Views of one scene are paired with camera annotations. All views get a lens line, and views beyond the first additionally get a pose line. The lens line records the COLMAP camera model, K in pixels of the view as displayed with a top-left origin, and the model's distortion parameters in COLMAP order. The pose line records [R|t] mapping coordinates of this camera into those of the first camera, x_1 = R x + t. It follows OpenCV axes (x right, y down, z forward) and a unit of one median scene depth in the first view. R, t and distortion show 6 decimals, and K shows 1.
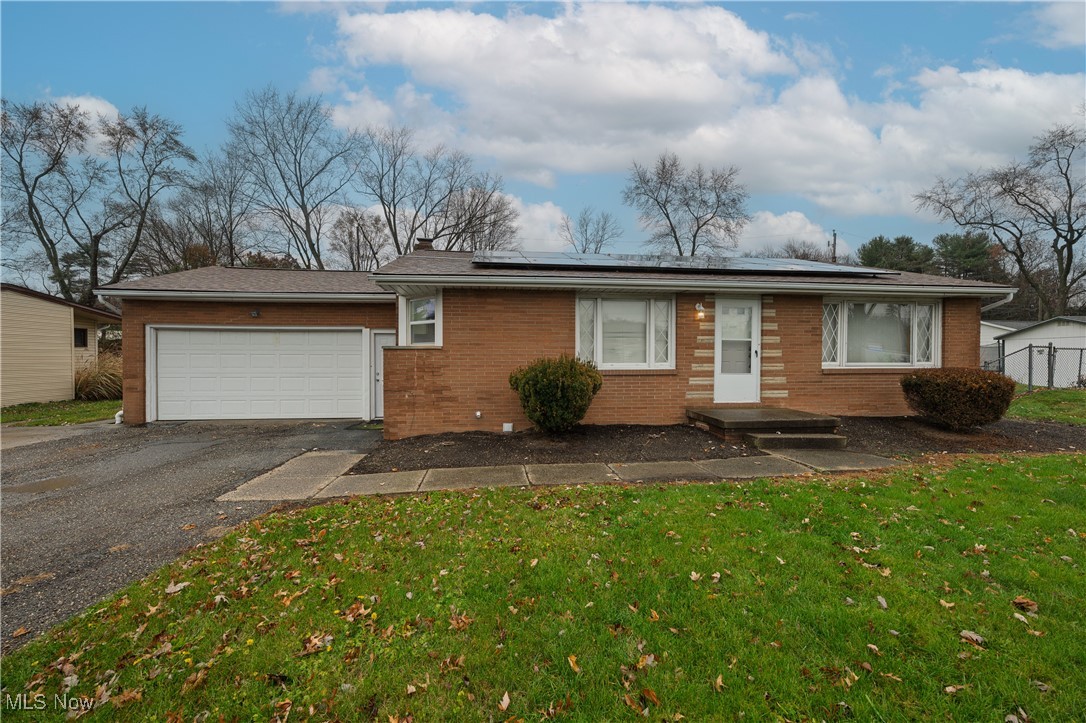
lens RADIAL K [[430.4, 0, 531.8], [0, 430.4, 360.5], [0, 0, 1]] dist [-0.000327, -0.000364]
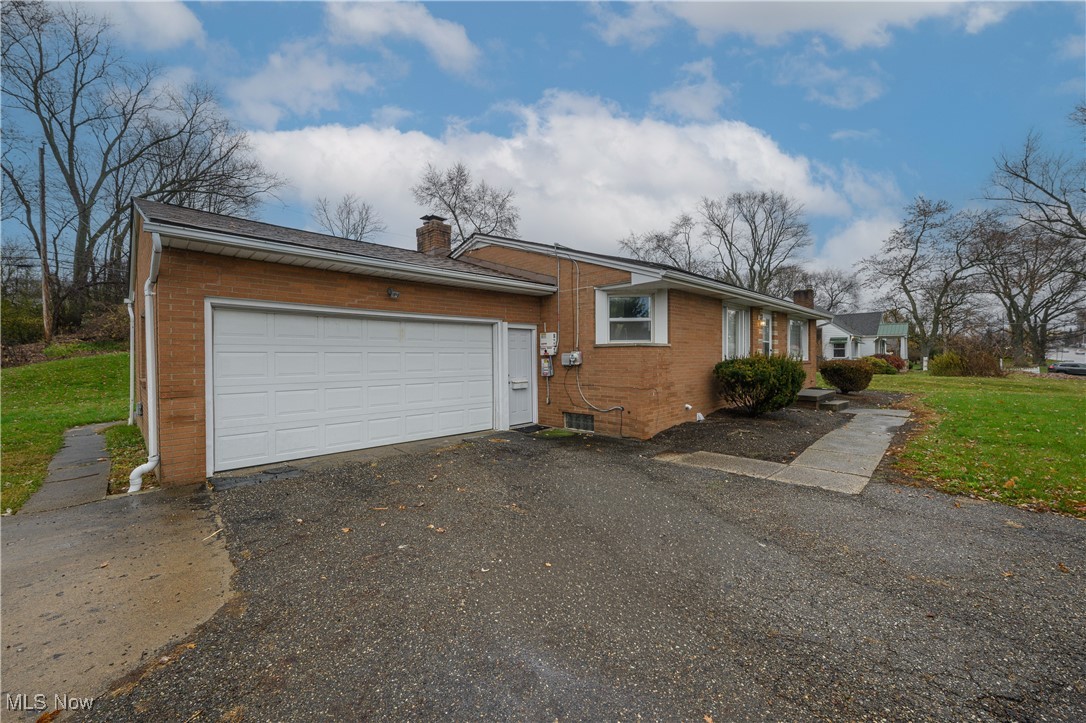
lens RADIAL K [[430.4, 0, 538.6], [0, 430.4, 361.0], [0, 0, 1]] dist [-0.000327, -0.000364]
pose [[0.786417, -0.012514, 0.617569, -0.863933], [0.013646, 0.999903, 0.002884, 0.000477], [-0.617545, 0.006159, 0.786512, 0.298196]]
